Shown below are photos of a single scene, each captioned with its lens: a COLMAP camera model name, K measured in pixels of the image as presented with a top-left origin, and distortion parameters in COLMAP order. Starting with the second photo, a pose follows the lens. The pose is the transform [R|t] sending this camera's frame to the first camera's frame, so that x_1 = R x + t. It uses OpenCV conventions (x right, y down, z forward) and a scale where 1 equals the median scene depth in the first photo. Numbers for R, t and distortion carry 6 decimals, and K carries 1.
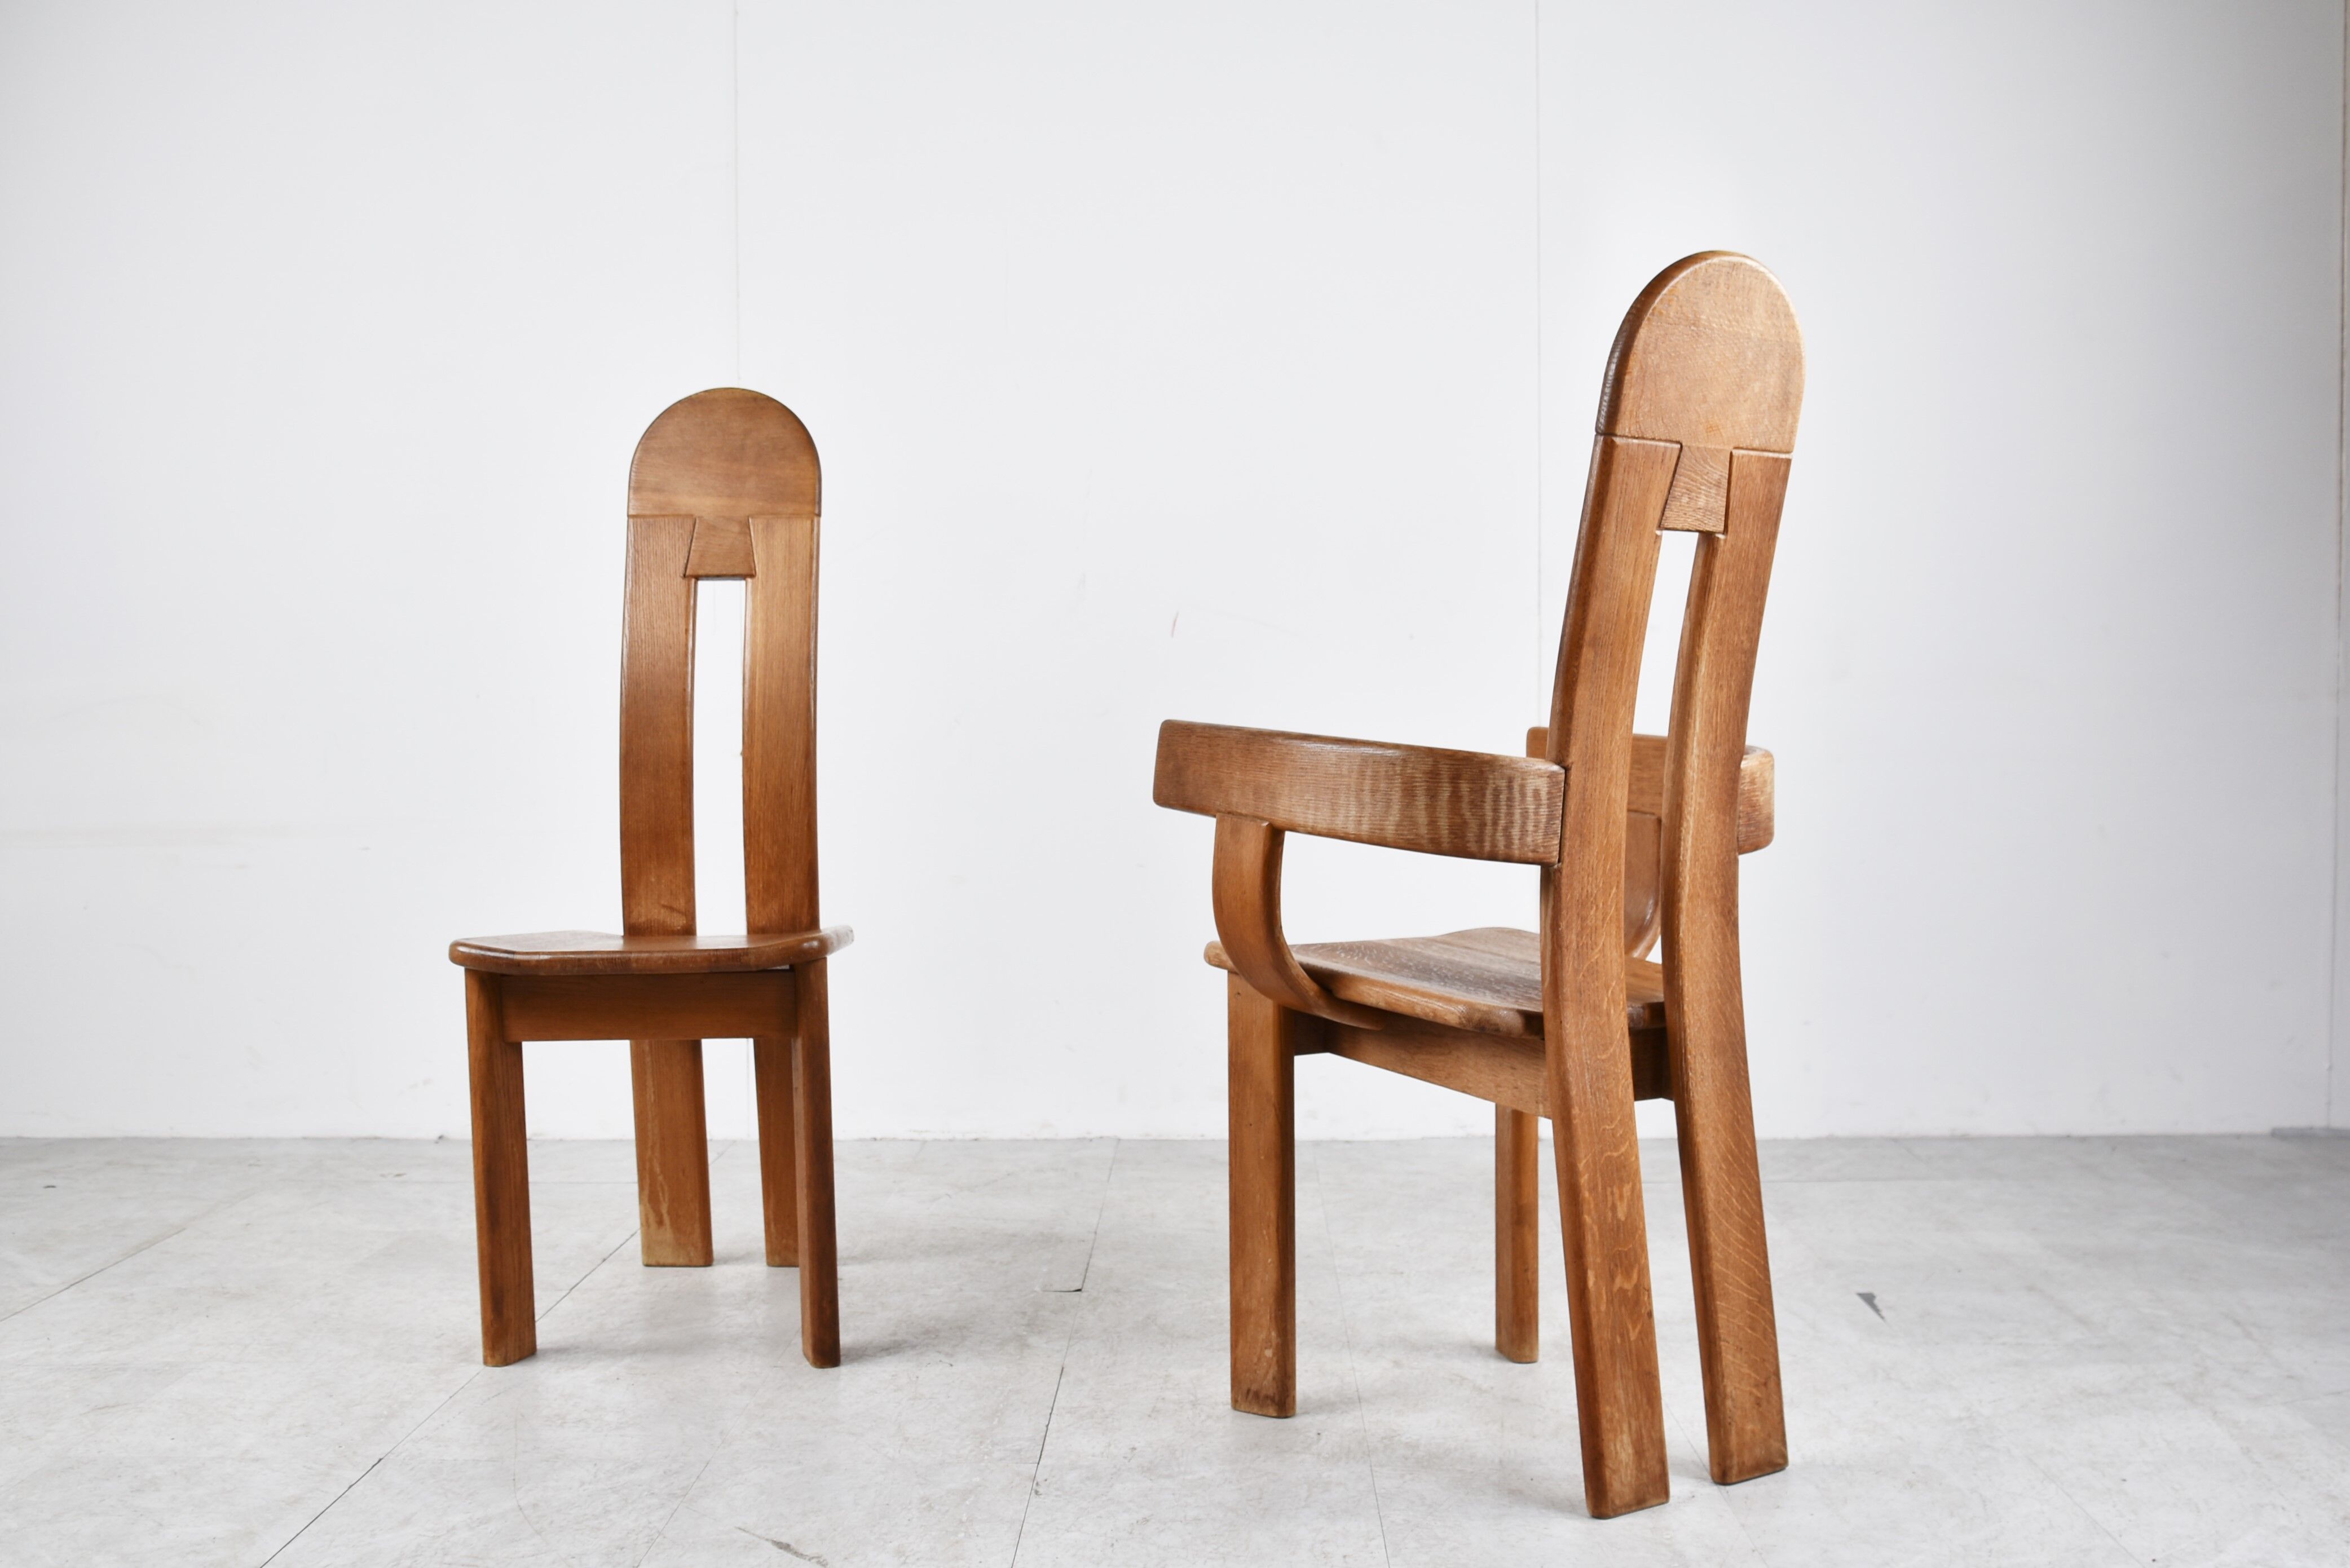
lens RADIAL K [[2360.2, 0, 1211.1], [0, 2360.2, 752.0], [0, 0, 1]] dist [-0.039426, 0.000000]
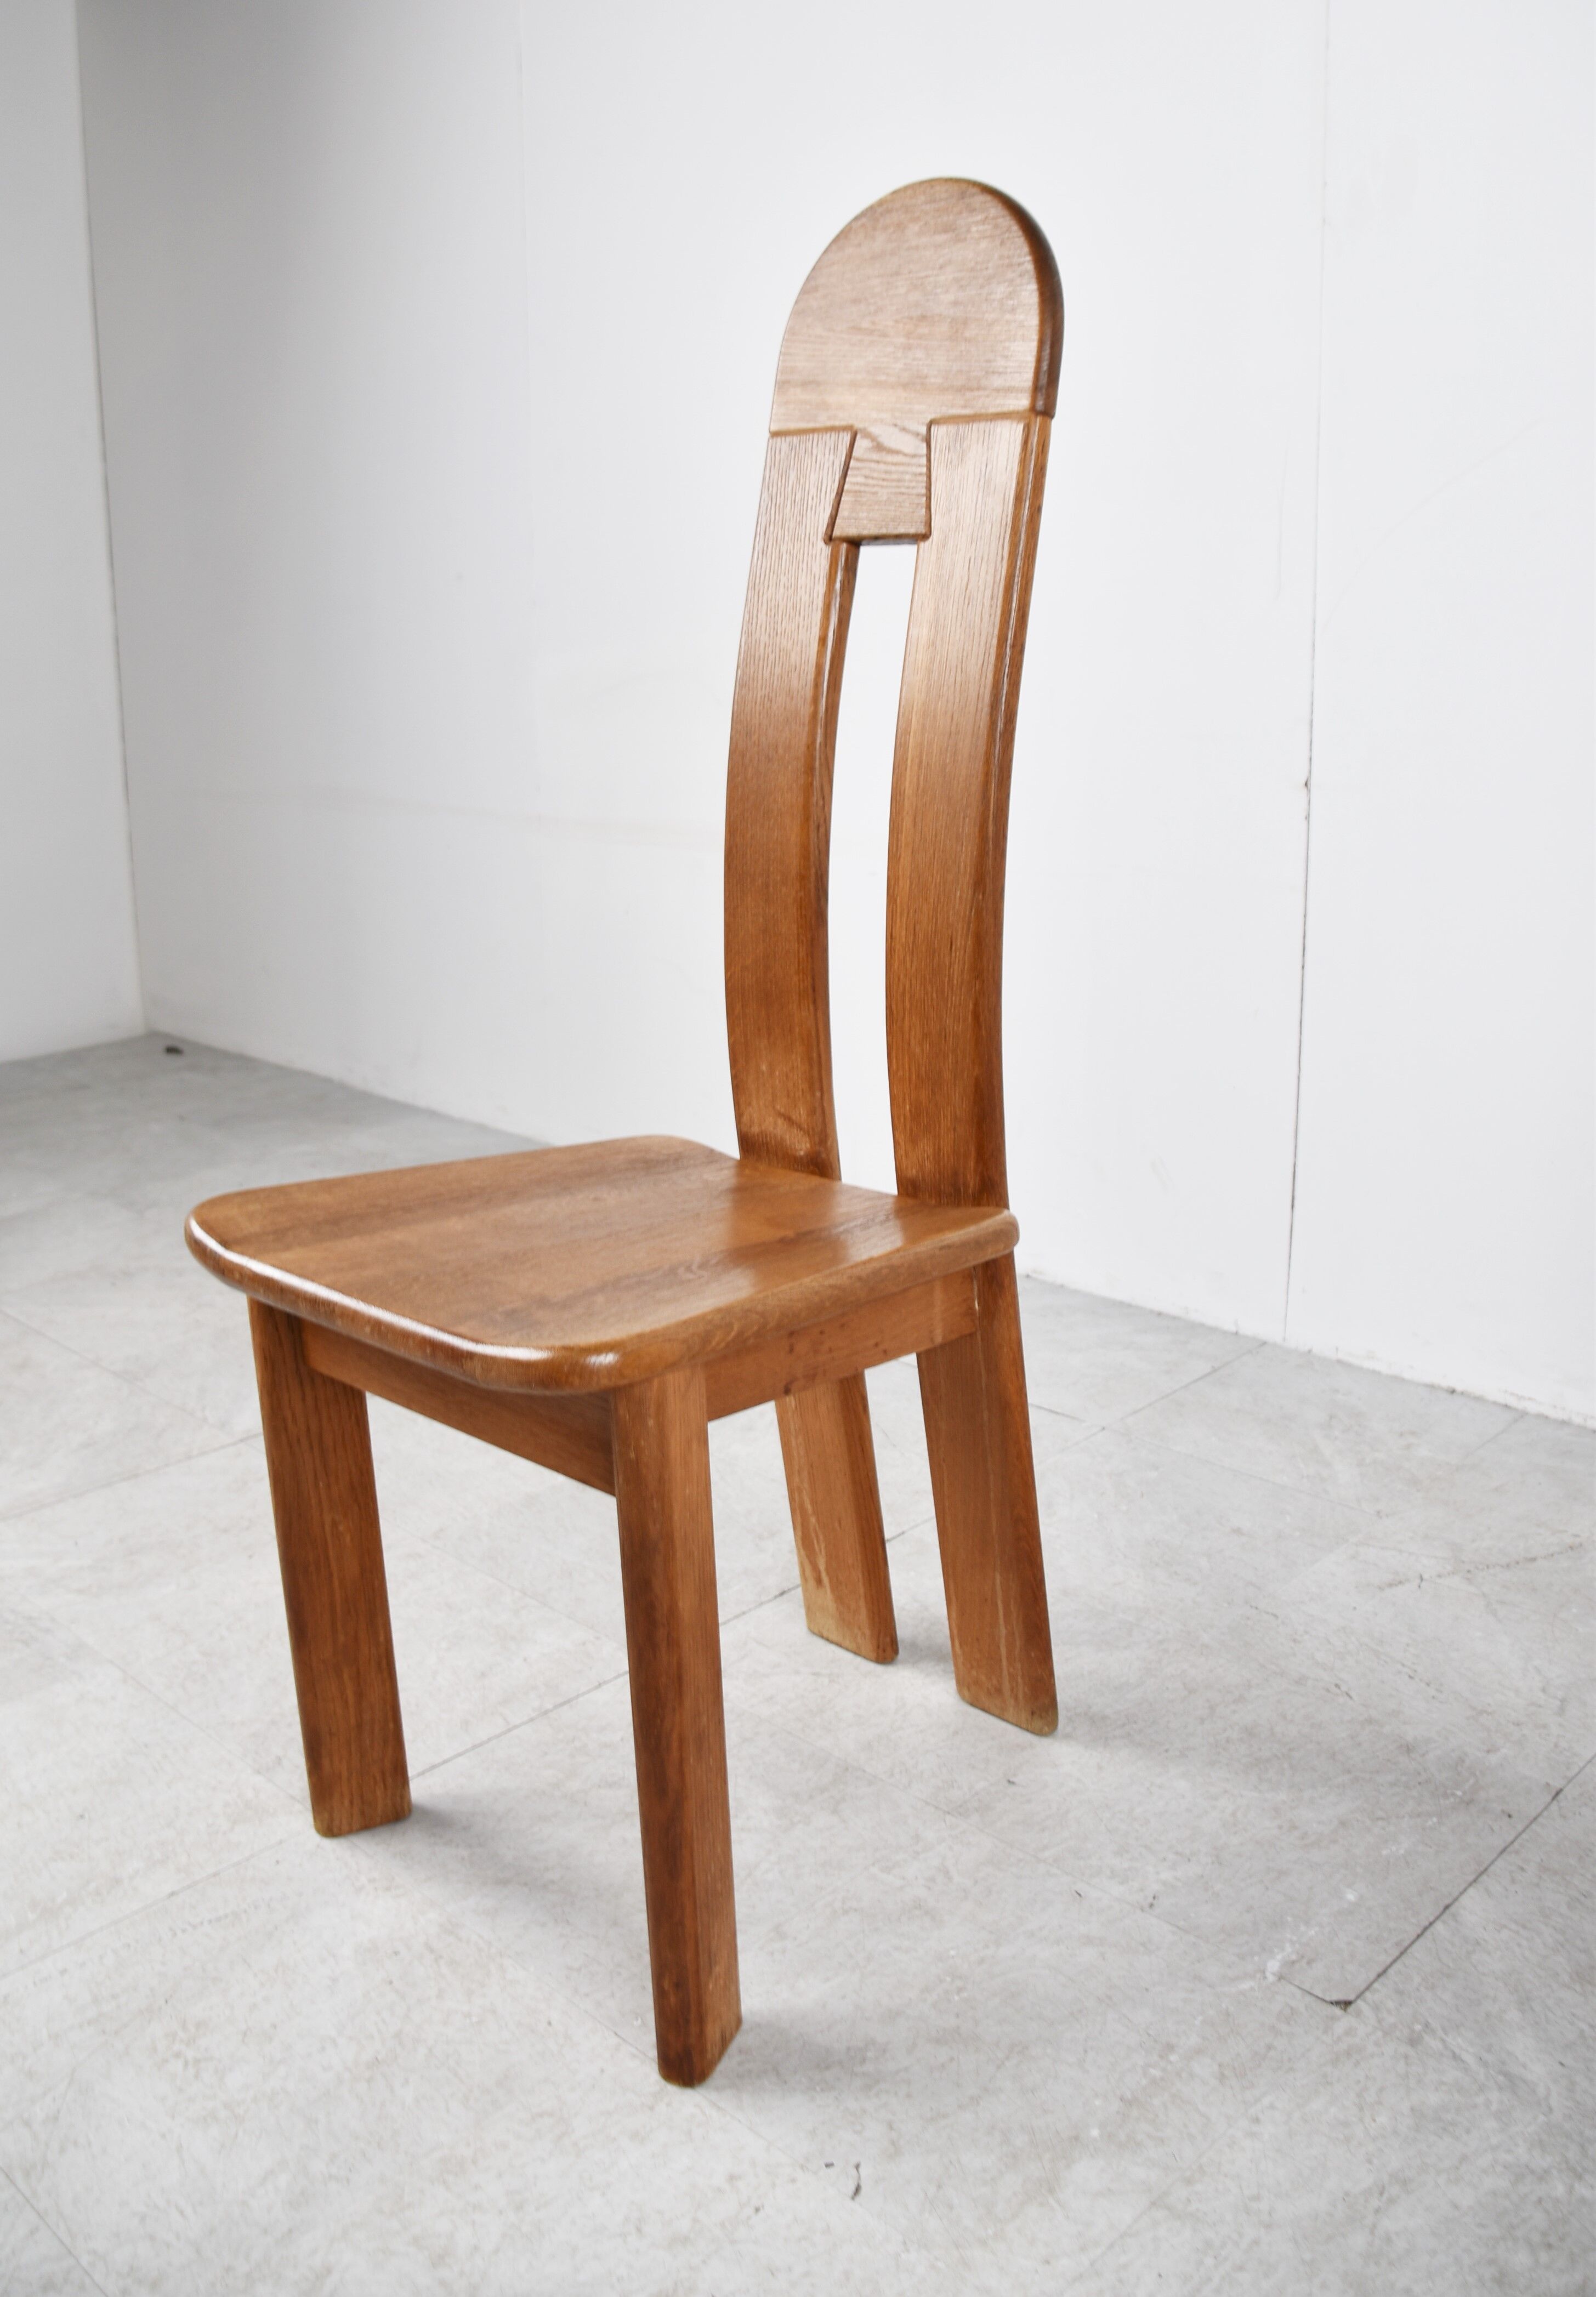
lens RADIAL K [[2019.9, 0, 786.0], [0, 2019.9, 1076.9], [0, 0, 1]] dist [-0.096422, 0.027420]
pose [[0.725653, 0.157858, -0.669708, 0.107838], [-0.008624, 0.975337, 0.220553, -0.056259], [0.688007, -0.154269, 0.709117, 0.653056]]
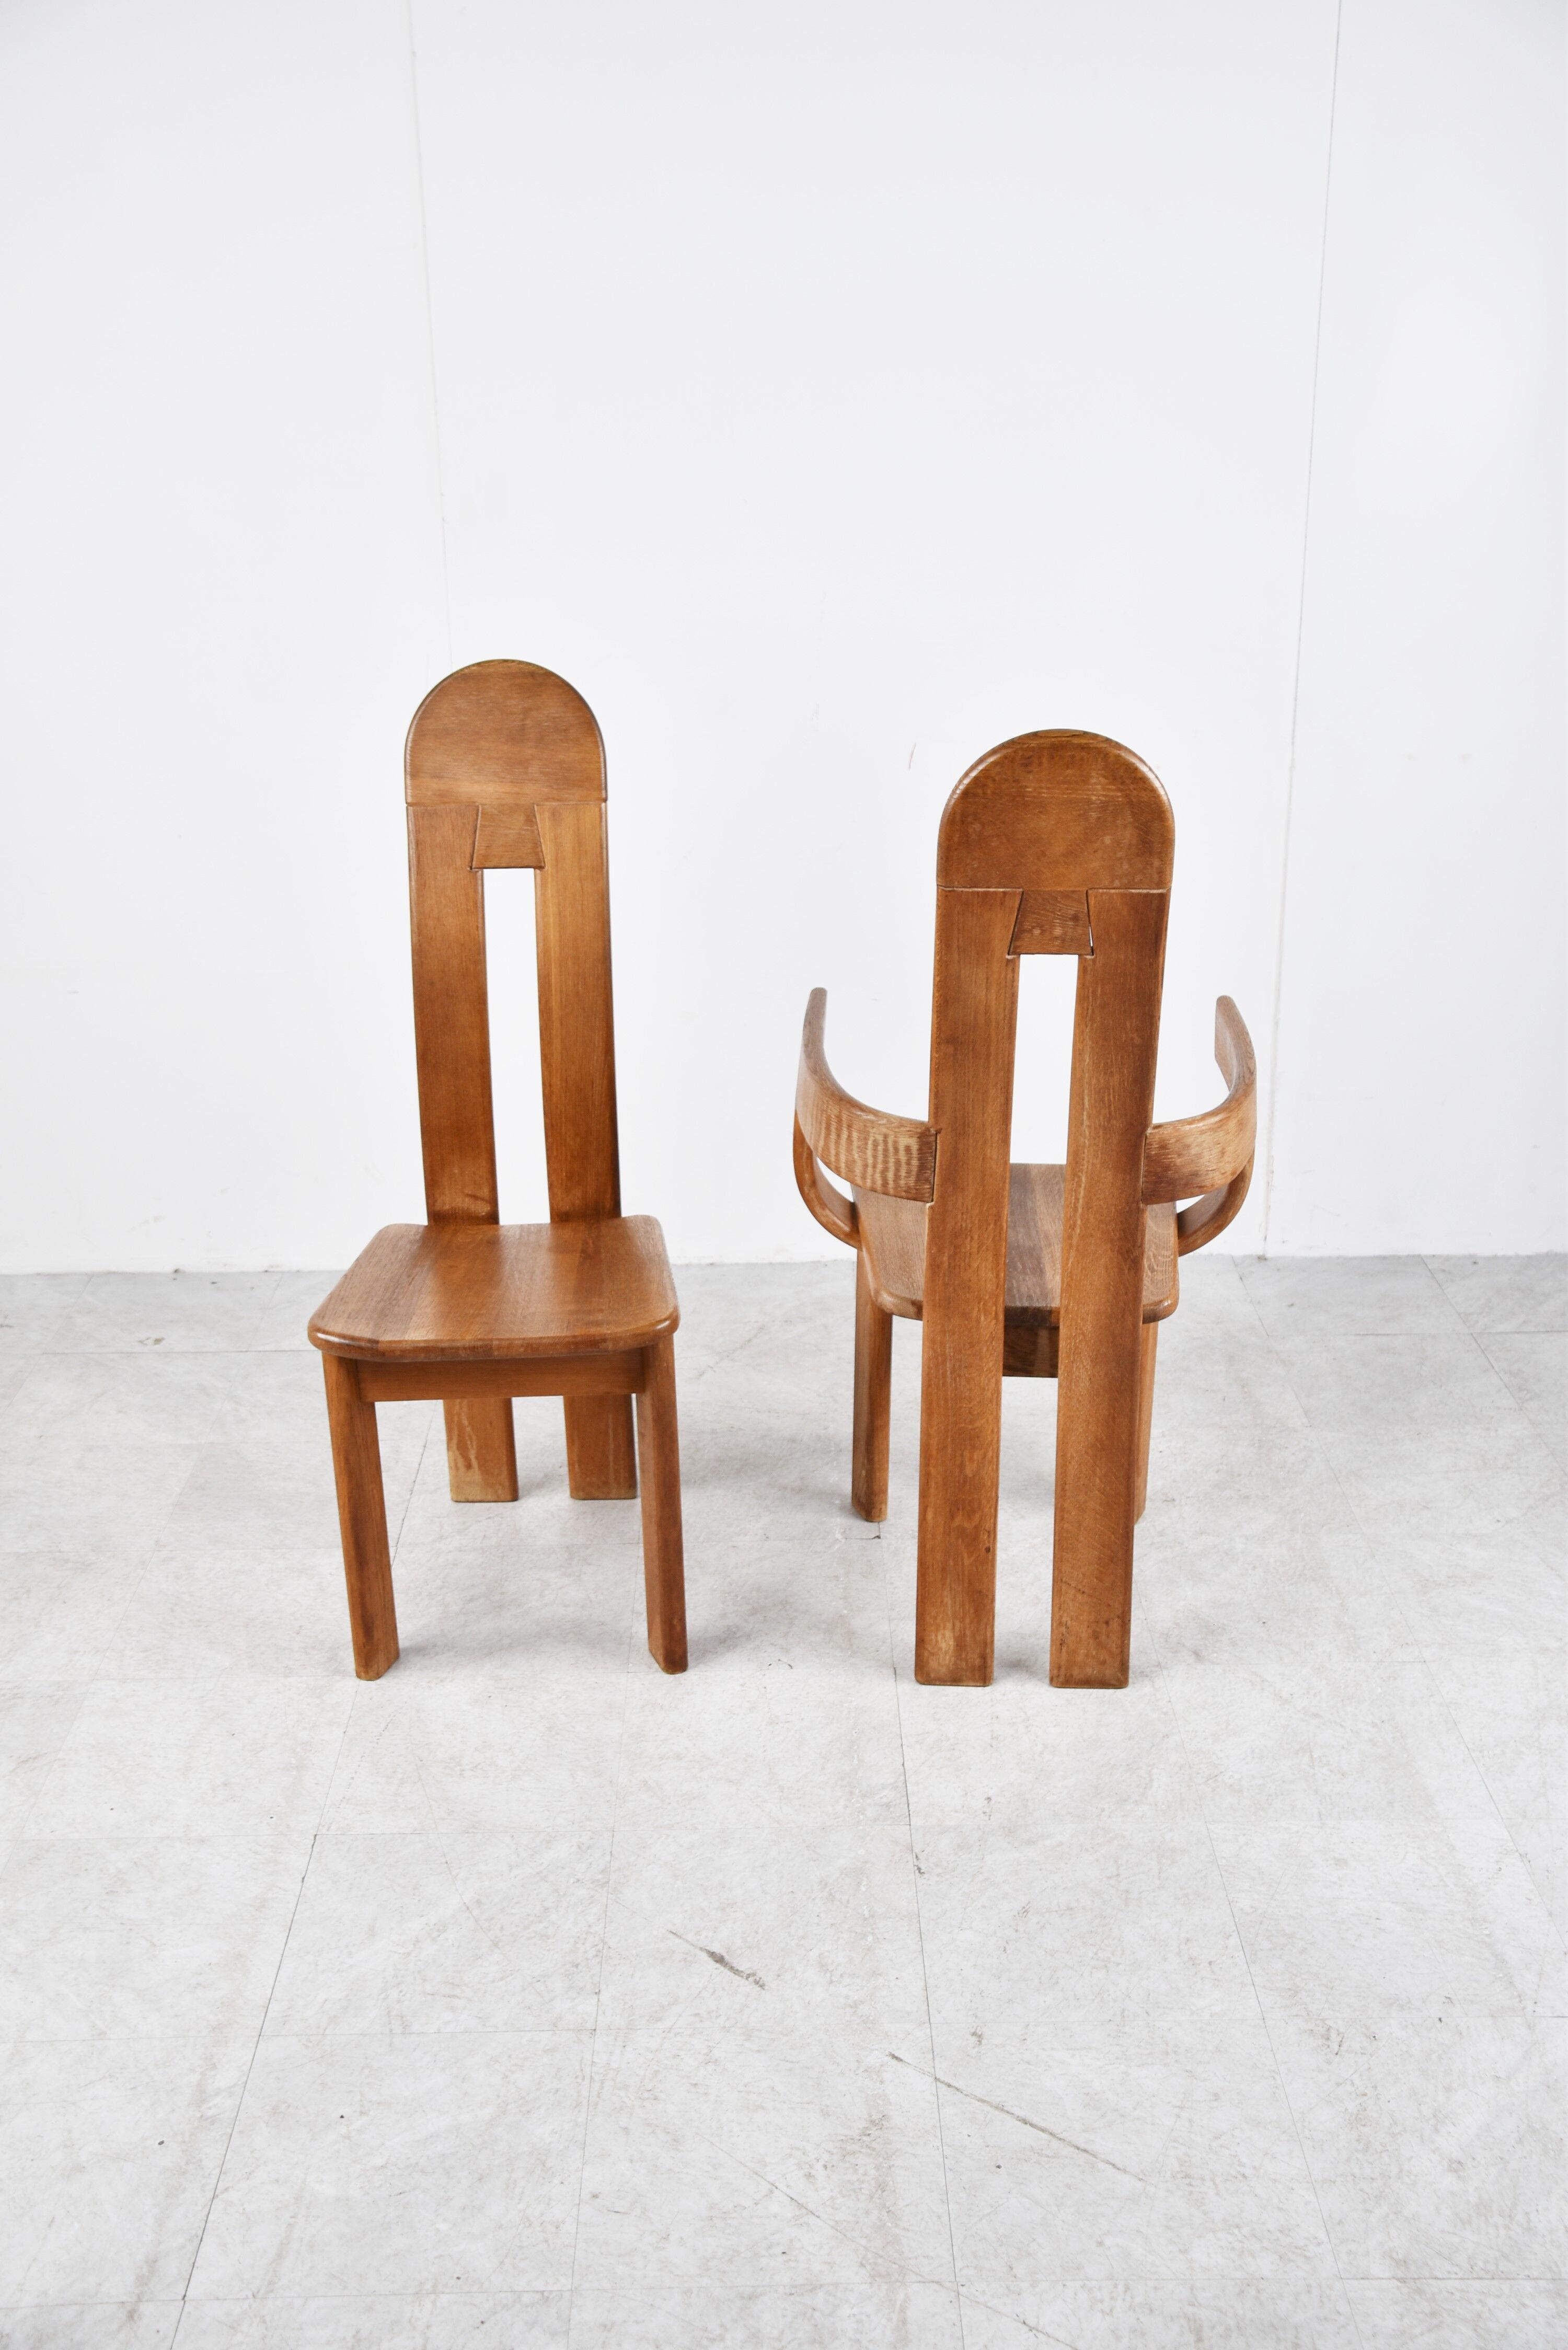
lens RADIAL K [[2564.3, 0, 787.8], [0, 2564.3, 1165.7], [0, 0, 1]] dist [0.053043, 0.000000]
pose [[0.999626, -0.013132, 0.024006, -0.122845], [0.004788, 0.947728, 0.319043, -0.303038], [-0.026941, -0.318808, 0.947436, -0.047567]]
